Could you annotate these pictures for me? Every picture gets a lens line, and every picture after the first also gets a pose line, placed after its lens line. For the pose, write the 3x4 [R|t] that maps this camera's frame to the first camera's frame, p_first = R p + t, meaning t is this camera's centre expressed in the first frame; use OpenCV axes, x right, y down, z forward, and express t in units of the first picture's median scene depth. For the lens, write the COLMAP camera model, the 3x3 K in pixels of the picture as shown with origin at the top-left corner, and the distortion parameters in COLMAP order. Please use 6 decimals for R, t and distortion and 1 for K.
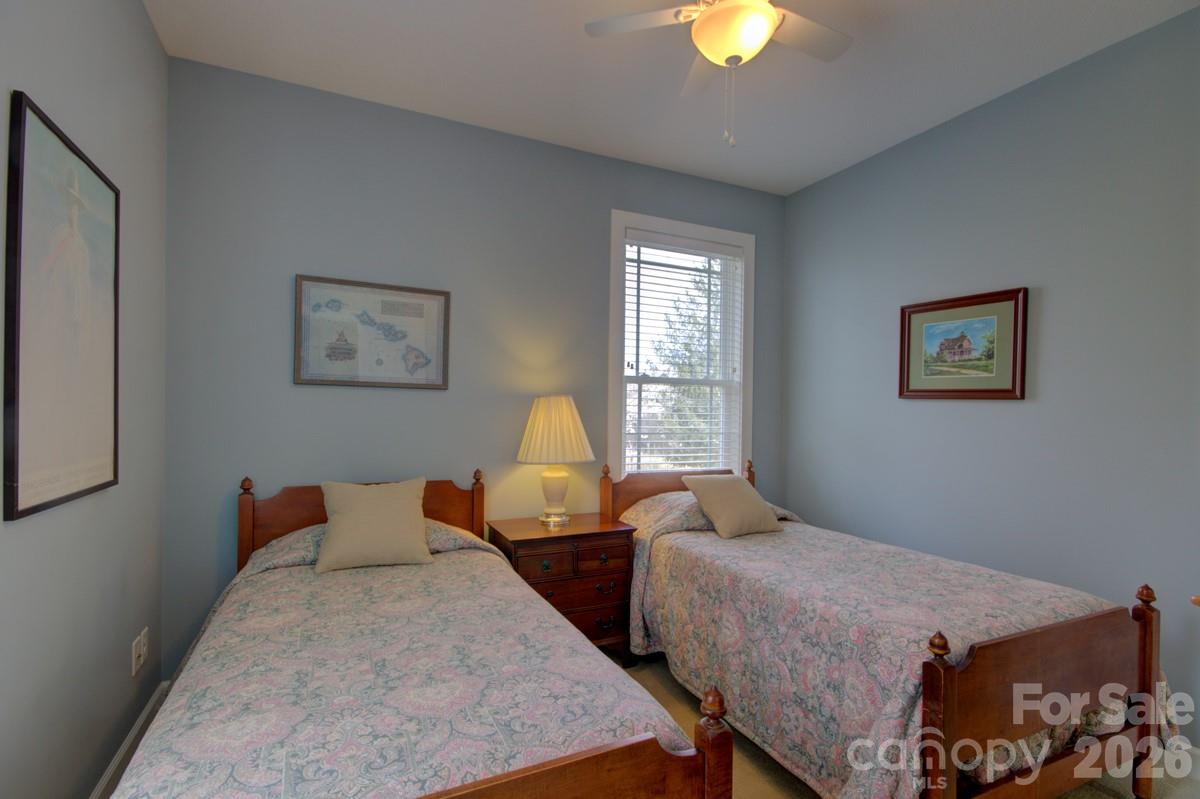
lens RADIAL K [[552.9, 0, 601.9], [0, 552.9, 411.6], [0, 0, 1]] dist [0.000425, -0.005925]
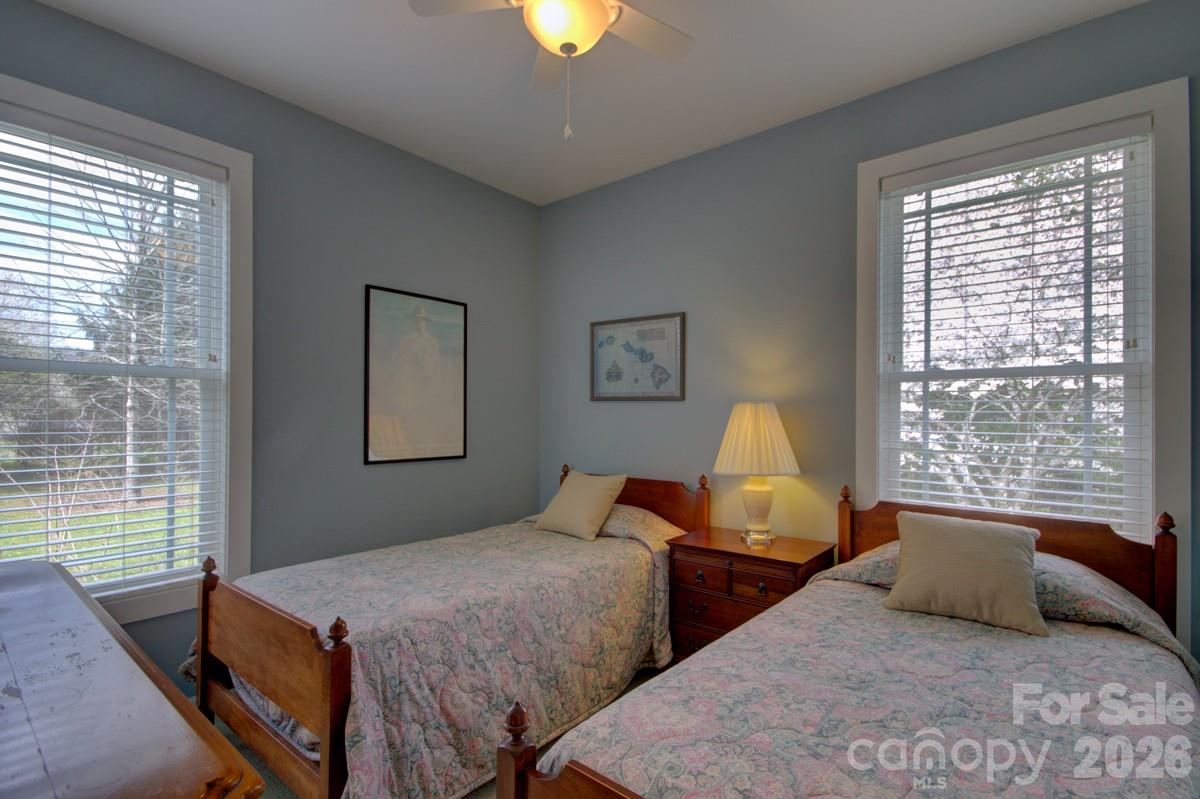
lens RADIAL K [[552.9, 0, 601.9], [0, 552.9, 411.6], [0, 0, 1]] dist [0.000425, -0.005925]
pose [[0.426439, -0.019615, -0.904304, 0.658605], [-0.002901, 0.999730, -0.023053, 0.008851], [0.904512, 0.012454, 0.426267, 0.385546]]
